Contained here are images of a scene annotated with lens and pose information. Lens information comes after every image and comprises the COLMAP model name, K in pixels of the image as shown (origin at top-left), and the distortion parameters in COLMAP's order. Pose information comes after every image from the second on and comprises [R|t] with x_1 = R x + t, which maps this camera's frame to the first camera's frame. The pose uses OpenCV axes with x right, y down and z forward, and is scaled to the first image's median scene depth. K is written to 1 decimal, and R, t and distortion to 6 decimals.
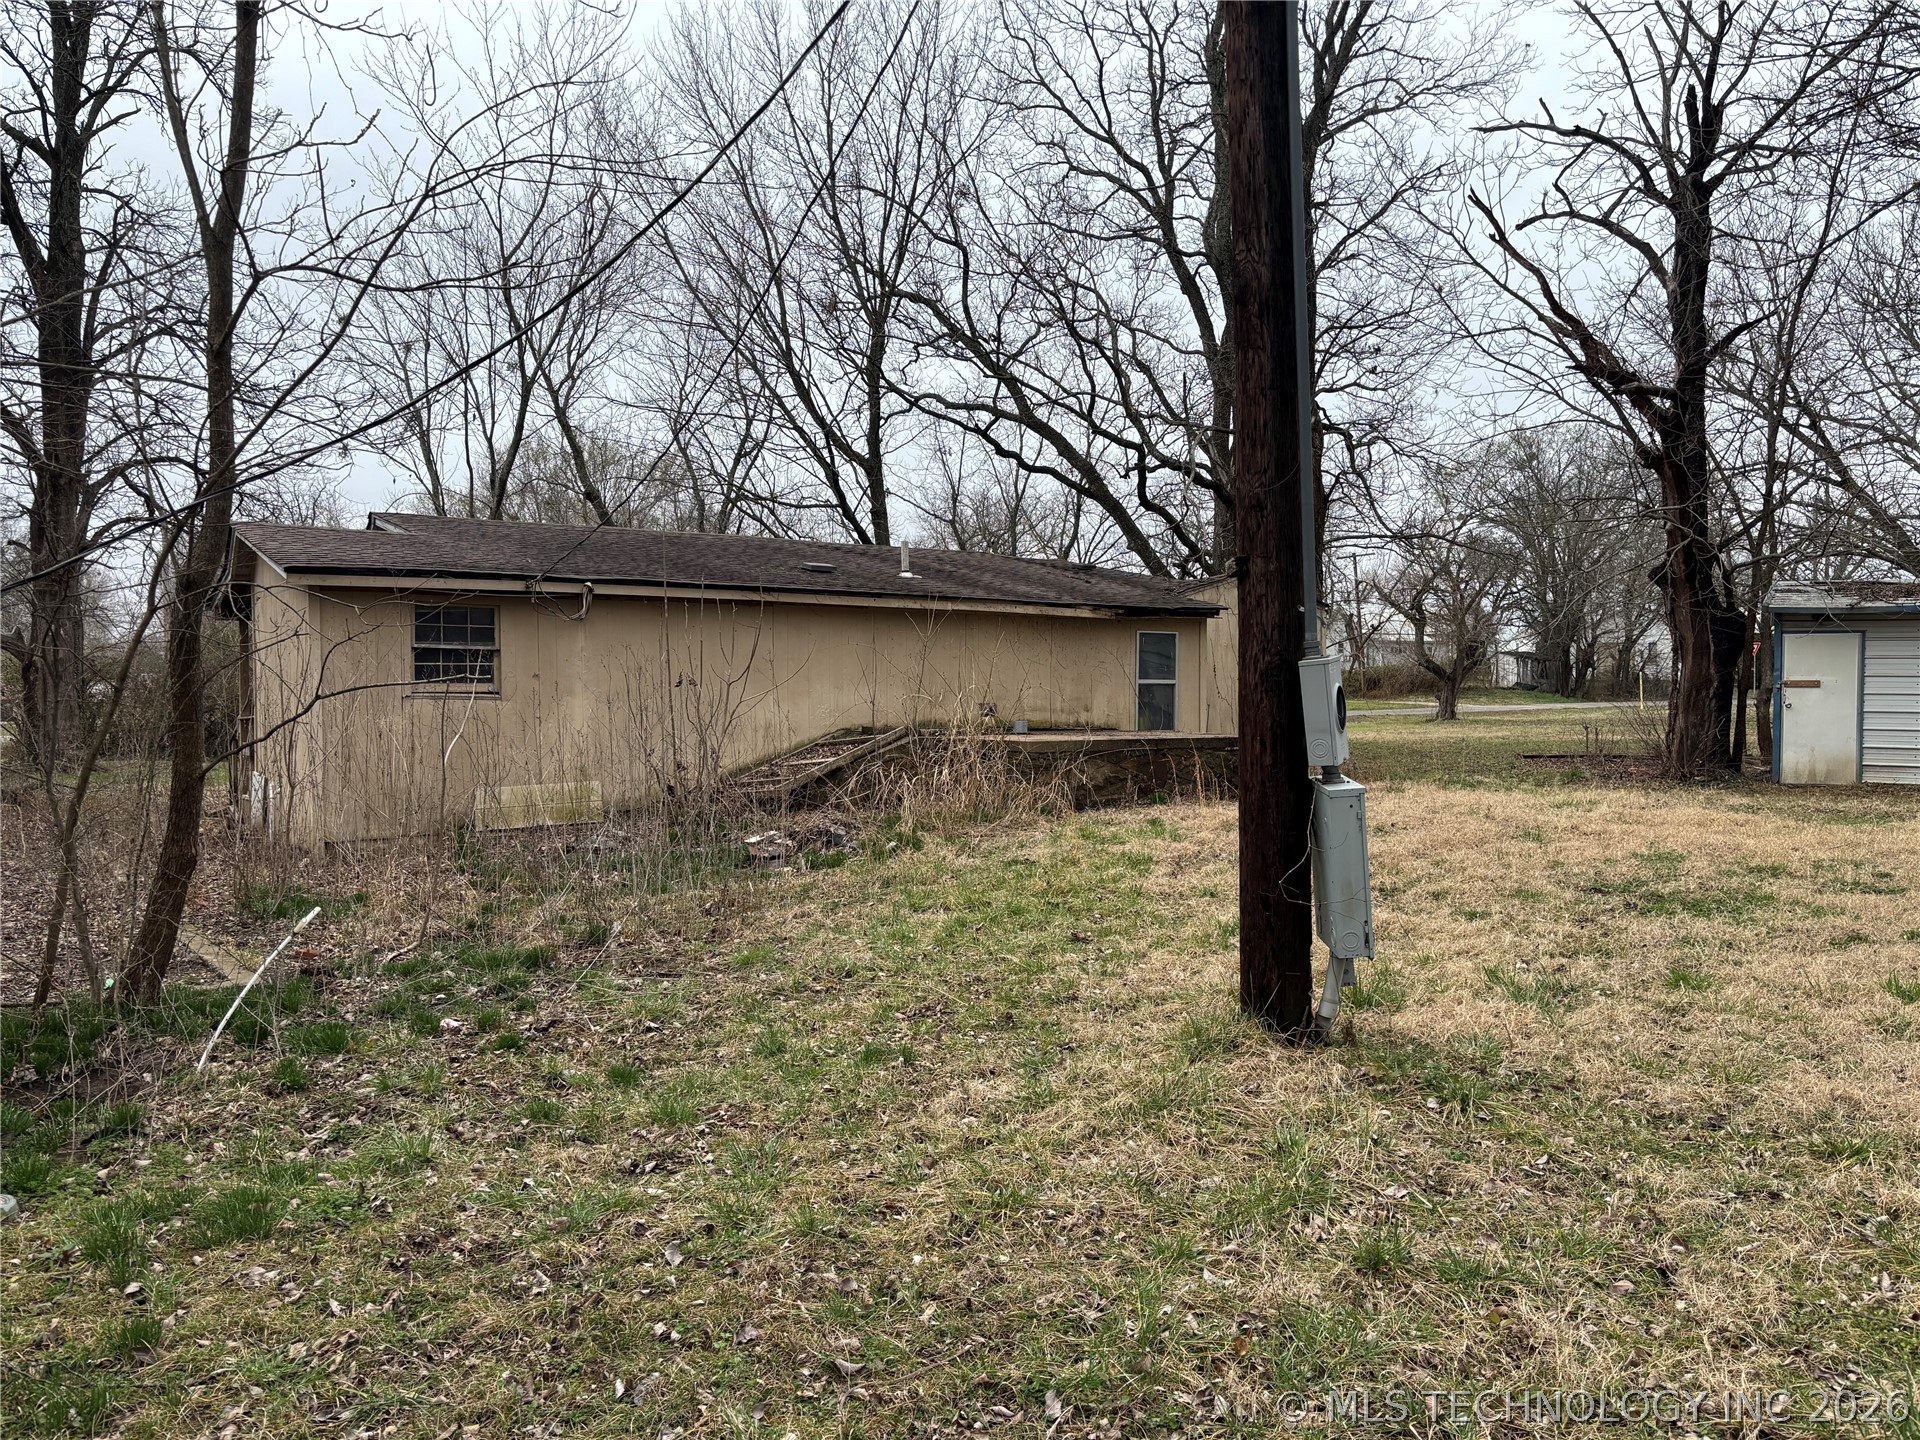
lens RADIAL K [[1475.9, 0, 934.9], [0, 1475.9, 723.8], [0, 0, 1]] dist [0.032251, -0.004486]
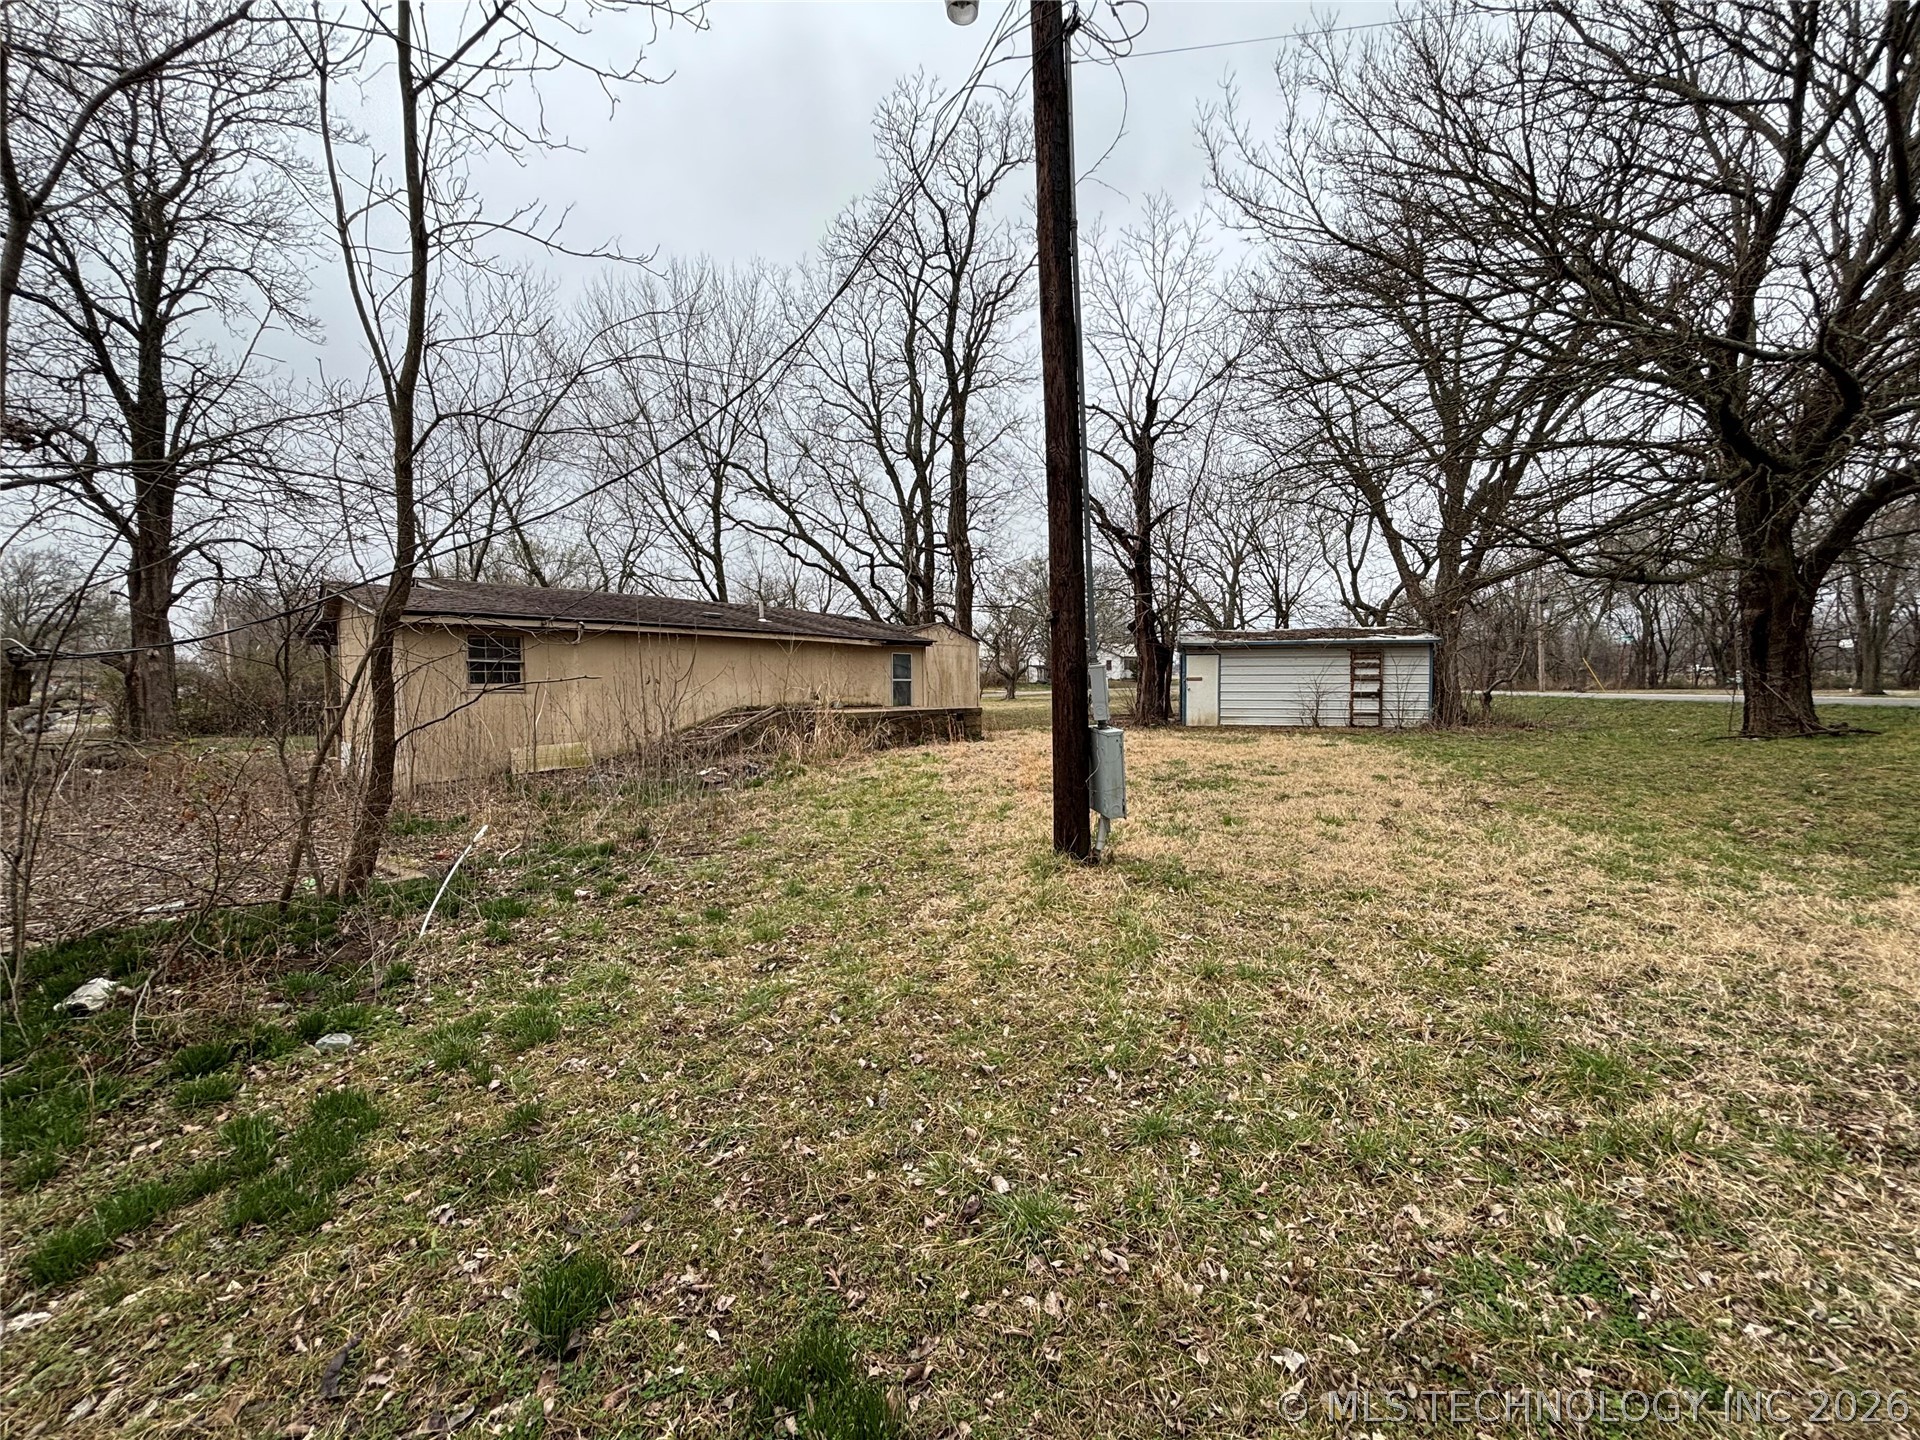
lens RADIAL K [[784.7, 0, 960.4], [0, 784.7, 725.1], [0, 0, 1]] dist [0.001213, -0.000049]
pose [[0.958686, -0.024187, 0.283437, -0.042248], [0.016532, 0.999432, 0.029369, 0.000360], [-0.283987, -0.023470, 0.958541, 0.016942]]
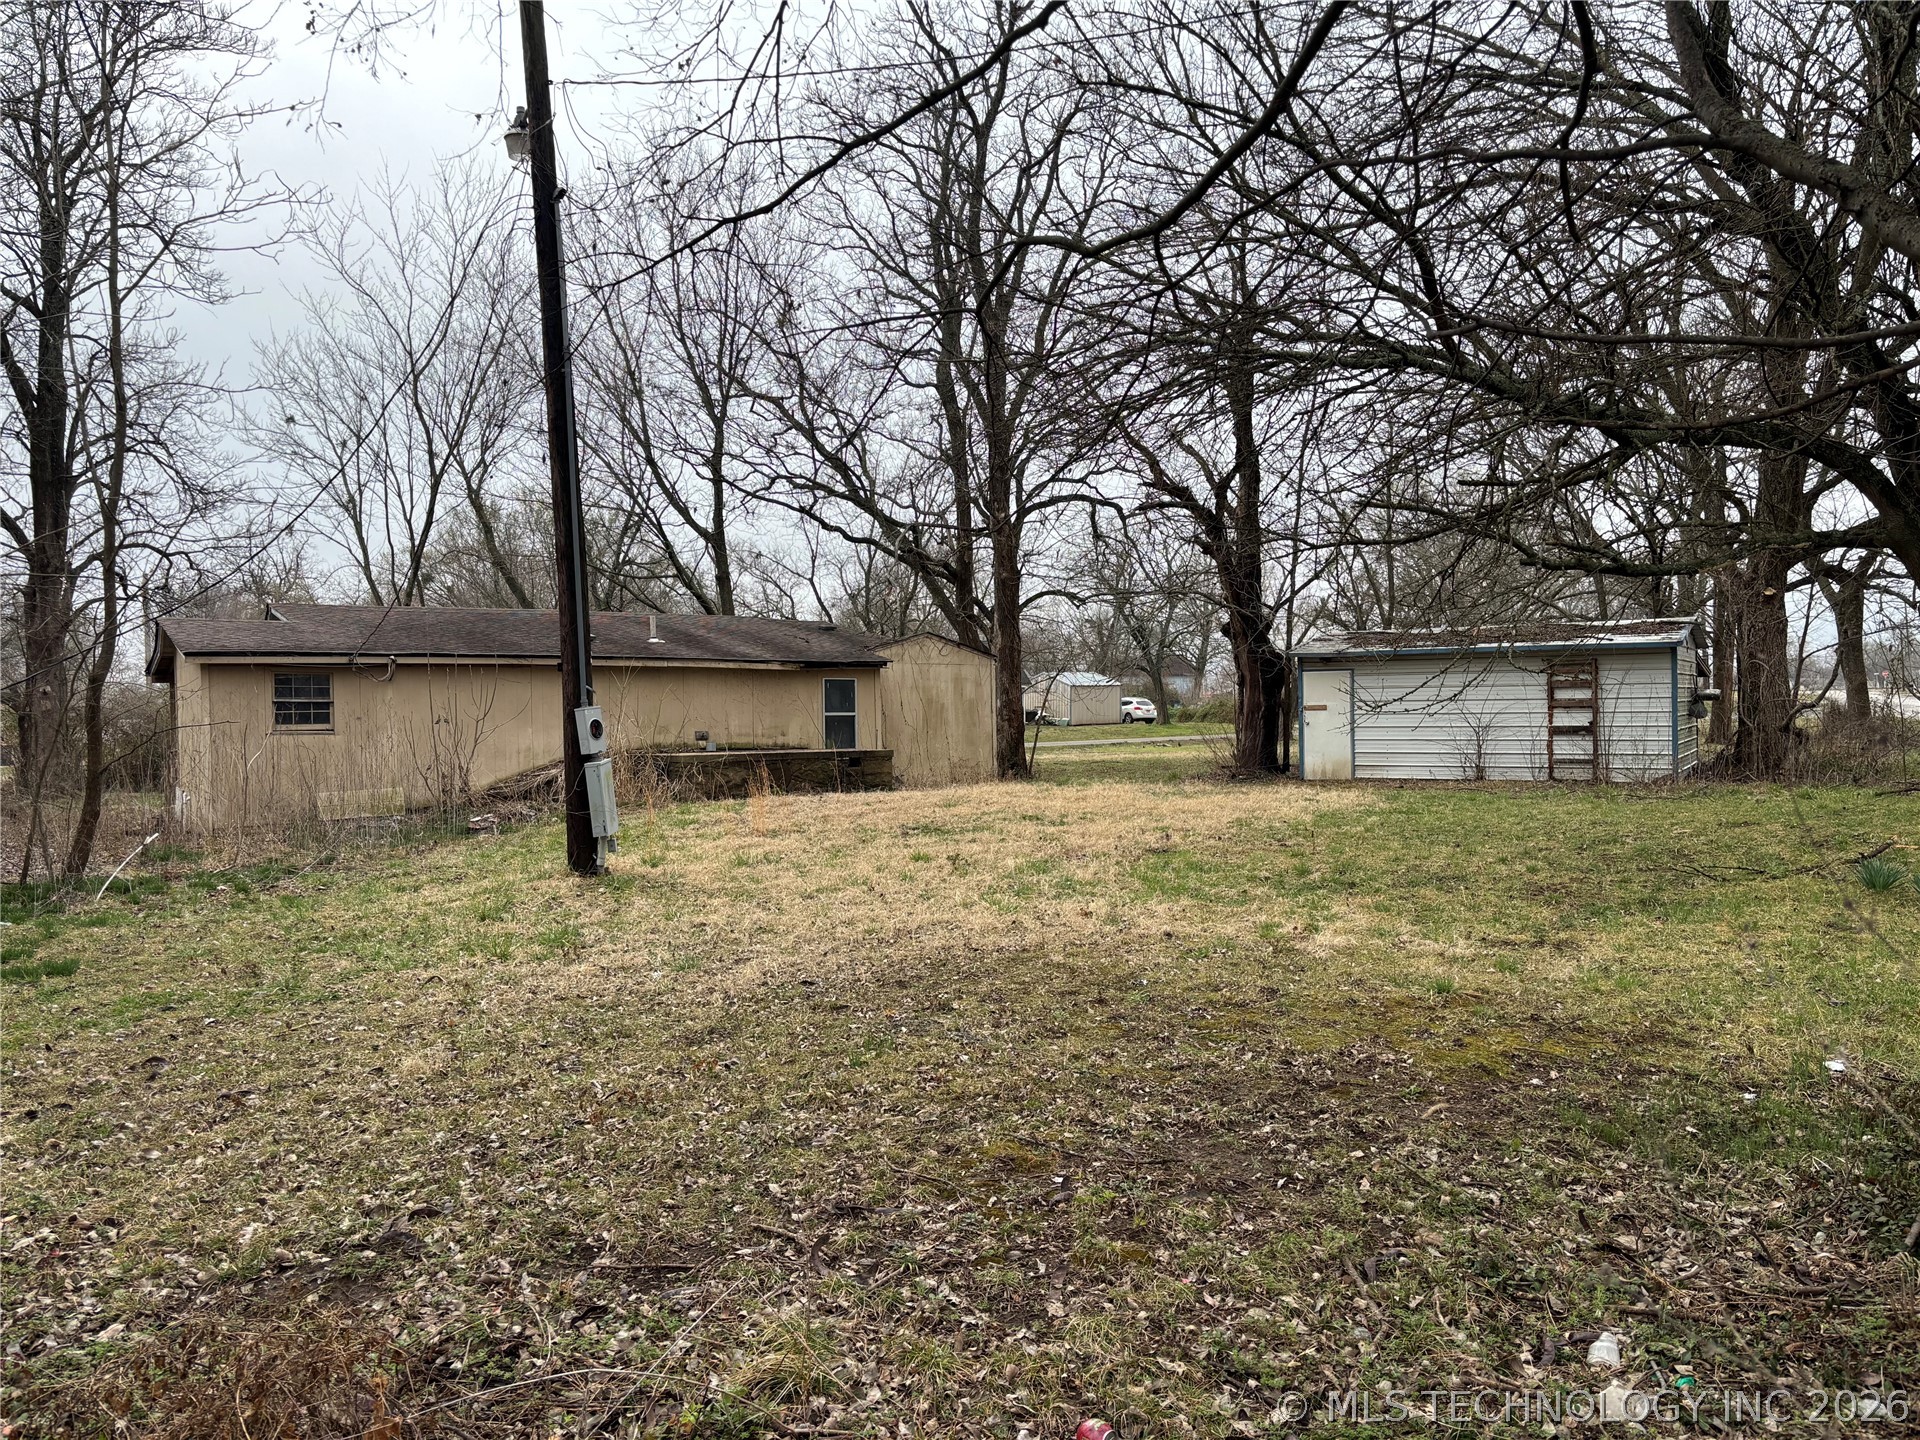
lens RADIAL K [[1484.4, 0, 966.1], [0, 1484.4, 727.2], [0, 0, 1]] dist [0.019522, 0.005467]
pose [[0.999726, -0.018000, 0.014964, 0.173669], [0.018295, 0.999635, -0.019880, 0.009609], [-0.014600, 0.020148, 0.999690, -0.280542]]
